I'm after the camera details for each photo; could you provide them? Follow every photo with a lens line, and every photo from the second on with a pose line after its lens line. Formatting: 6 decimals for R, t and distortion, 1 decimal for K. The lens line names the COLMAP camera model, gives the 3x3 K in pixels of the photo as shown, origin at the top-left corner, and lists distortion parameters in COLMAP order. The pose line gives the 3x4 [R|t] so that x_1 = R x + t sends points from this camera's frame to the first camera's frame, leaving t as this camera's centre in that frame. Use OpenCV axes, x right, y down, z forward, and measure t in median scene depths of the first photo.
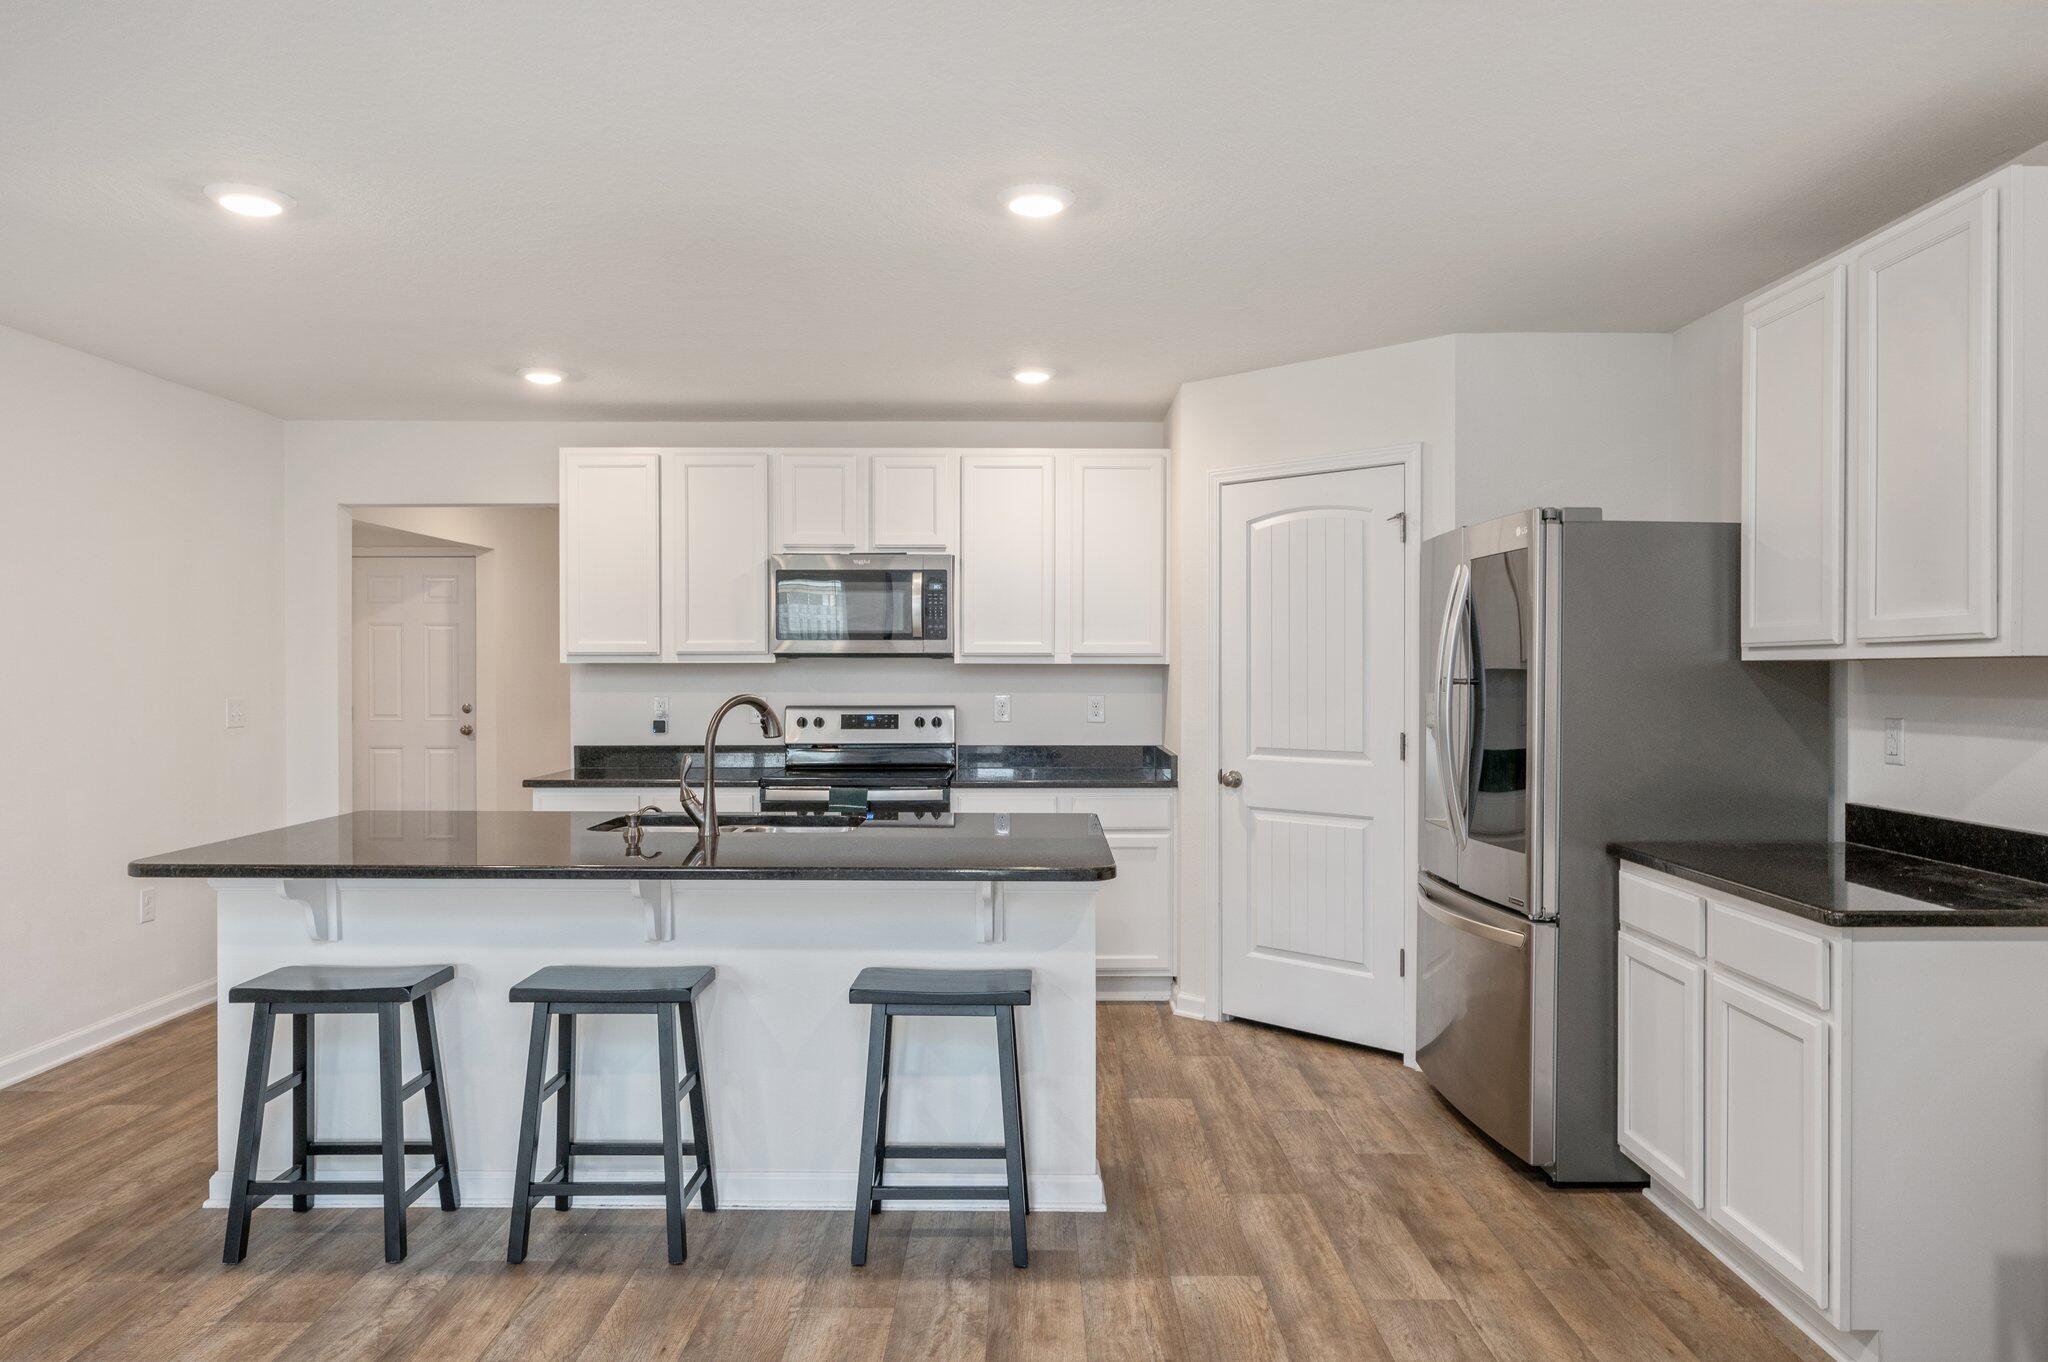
lens RADIAL K [[1318.1, 0, 1024.0], [0, 1318.1, 681.0], [0, 0, 1]] dist [0.002285, -0.000263]
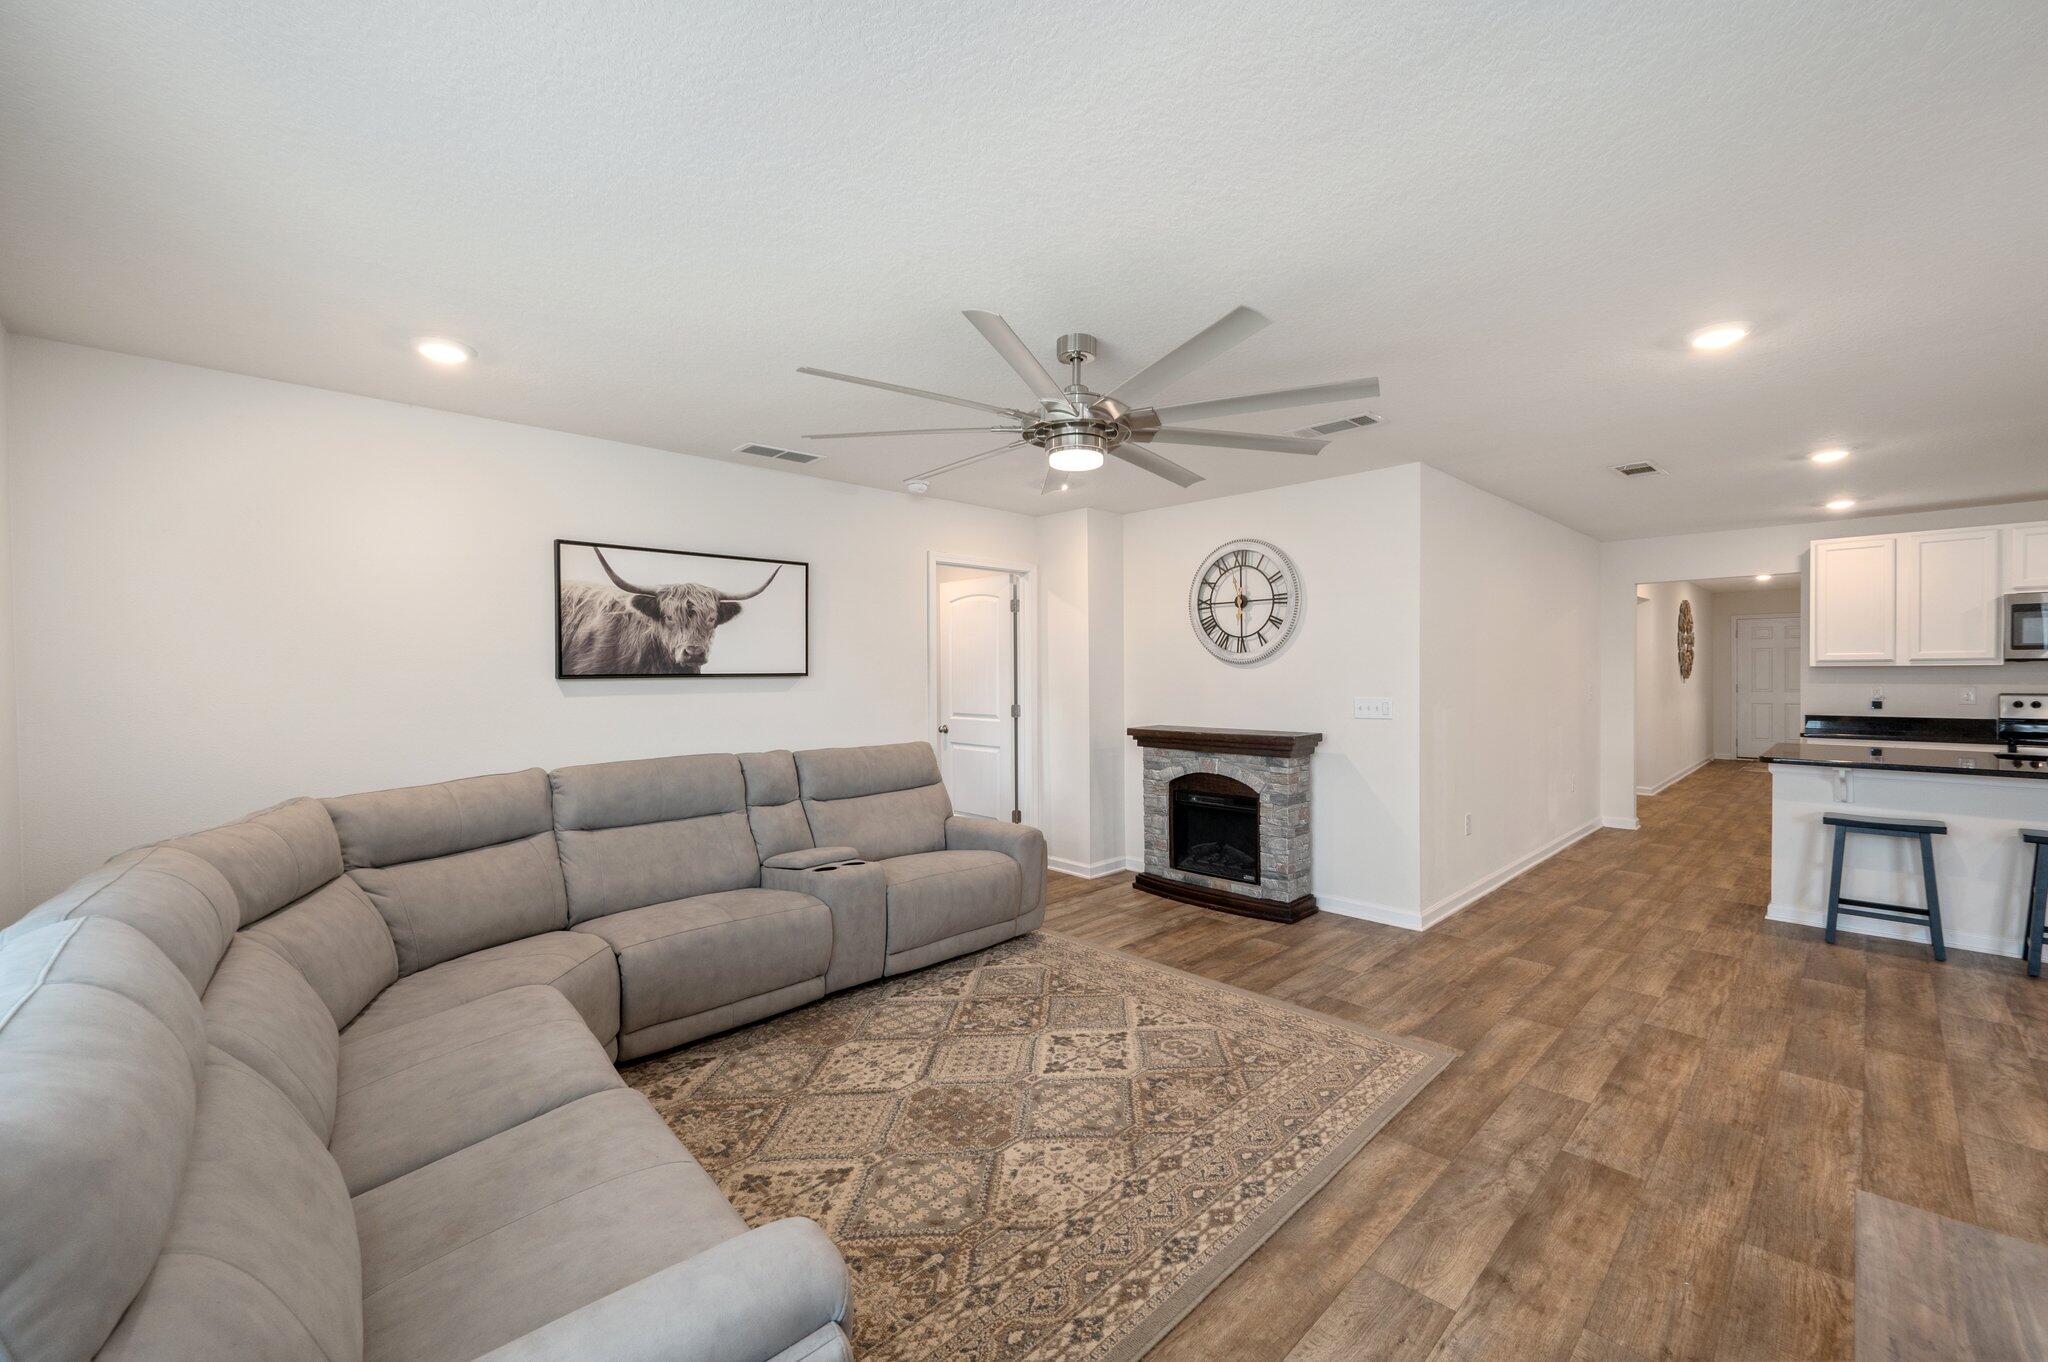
lens RADIAL K [[830.6, 0, 1024.0], [0, 830.6, 681.0], [0, 0, 1]] dist [-0.000143, 0.000260]
pose [[0.697200, 0.004231, -0.716864, 0.313668], [-0.004345, 0.999989, 0.001676, -0.001227], [0.716864, 0.001946, 0.697211, 0.193564]]
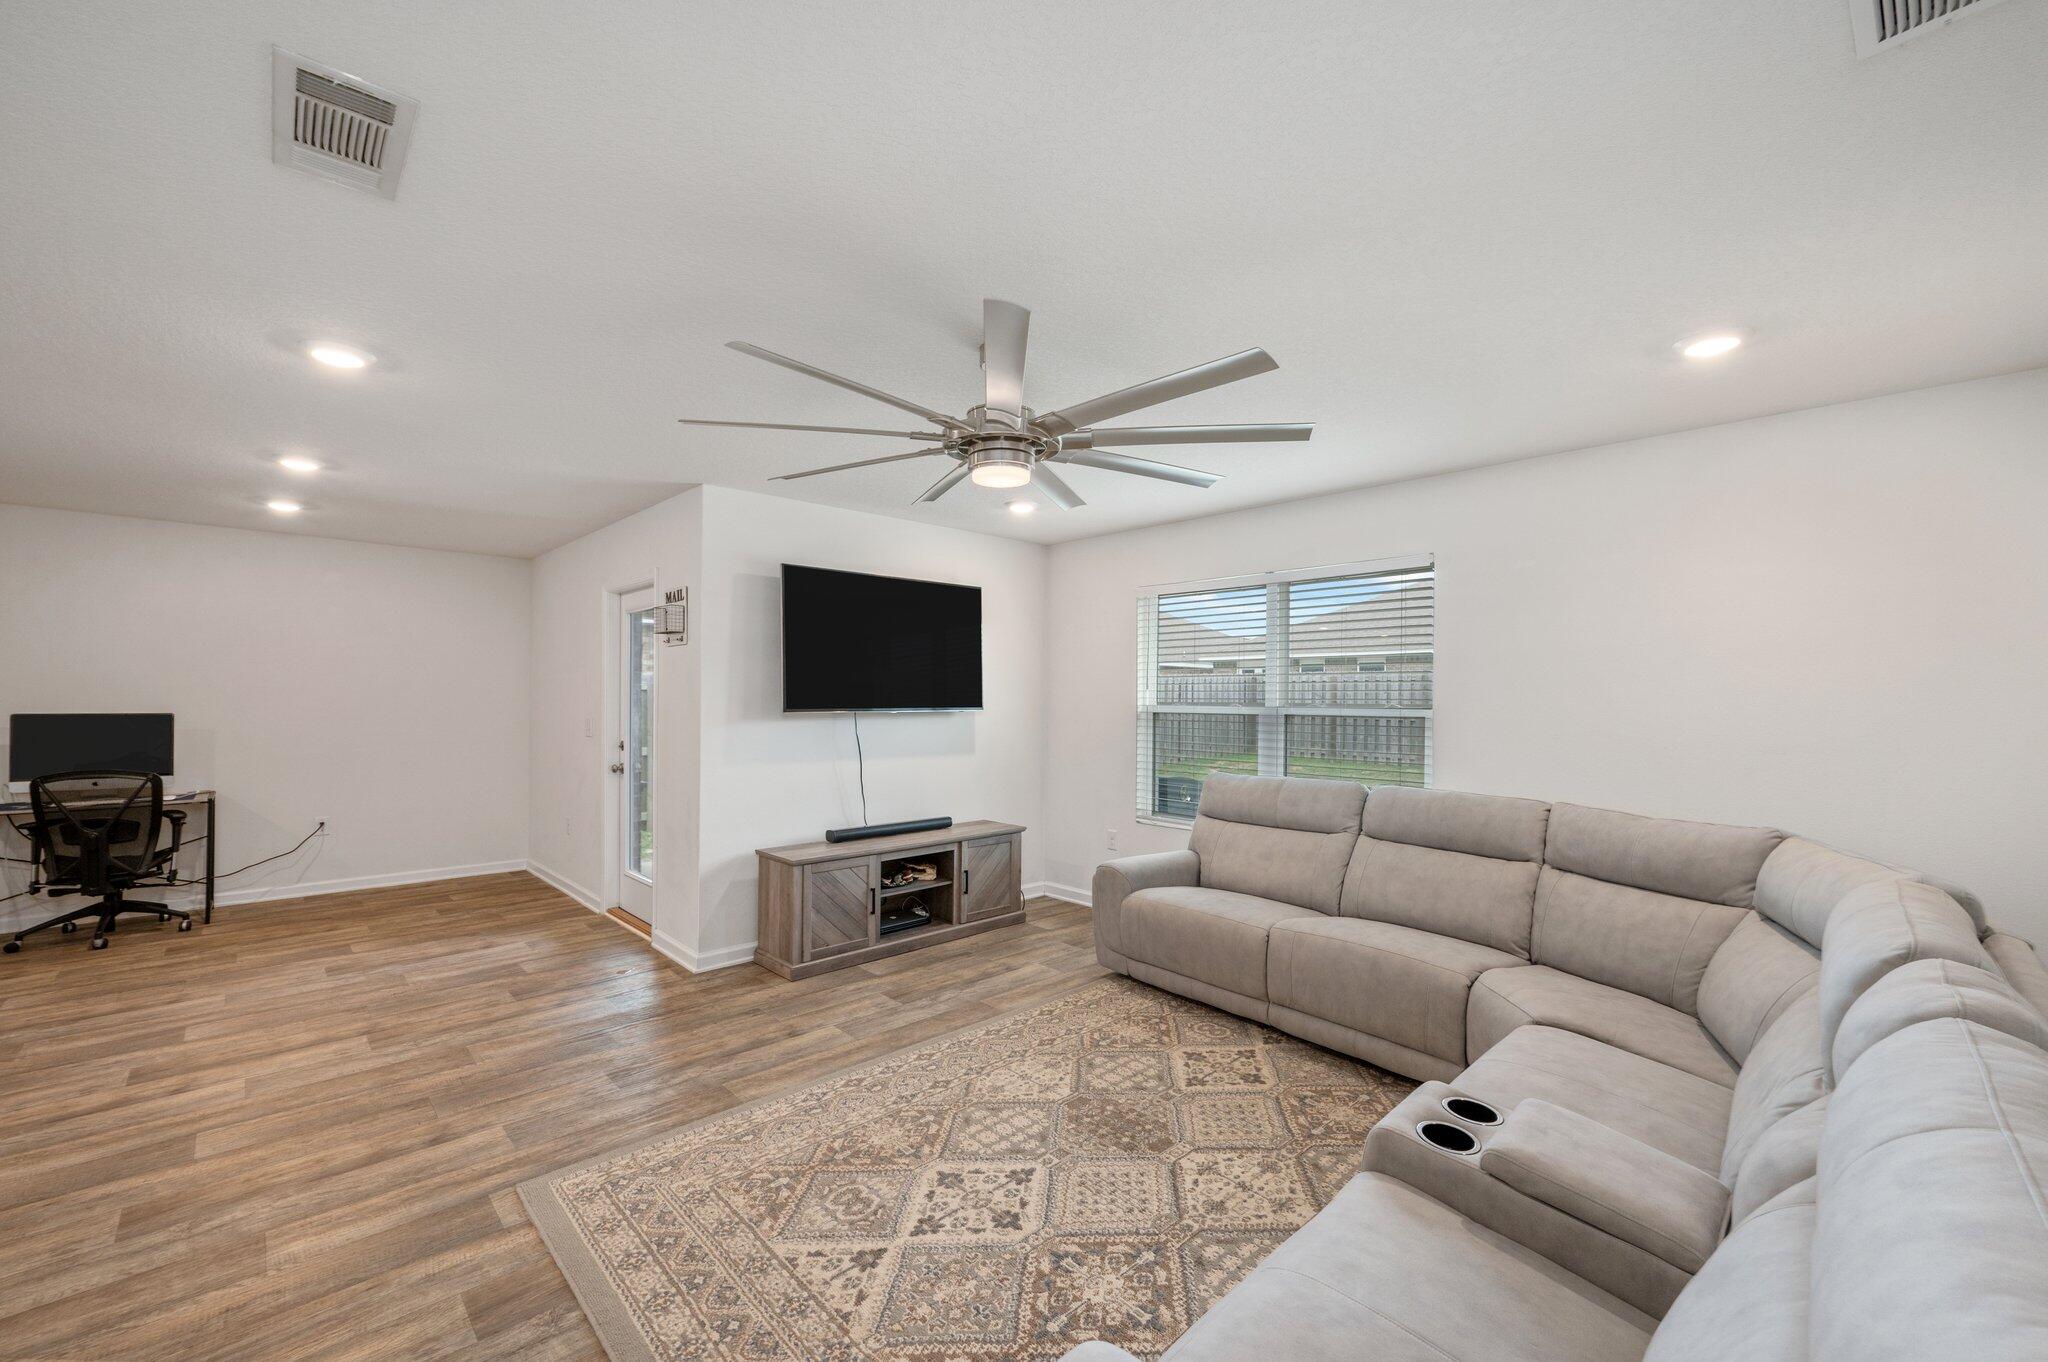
lens RADIAL K [[830.6, 0, 1024.0], [0, 830.6, 681.0], [0, 0, 1]] dist [-0.000143, 0.000260]
pose [[-0.686732, 0.012174, 0.726809, -0.442232], [0.005875, 0.999920, -0.011197, -0.014766], [-0.726887, -0.003419, -0.686748, 0.946266]]
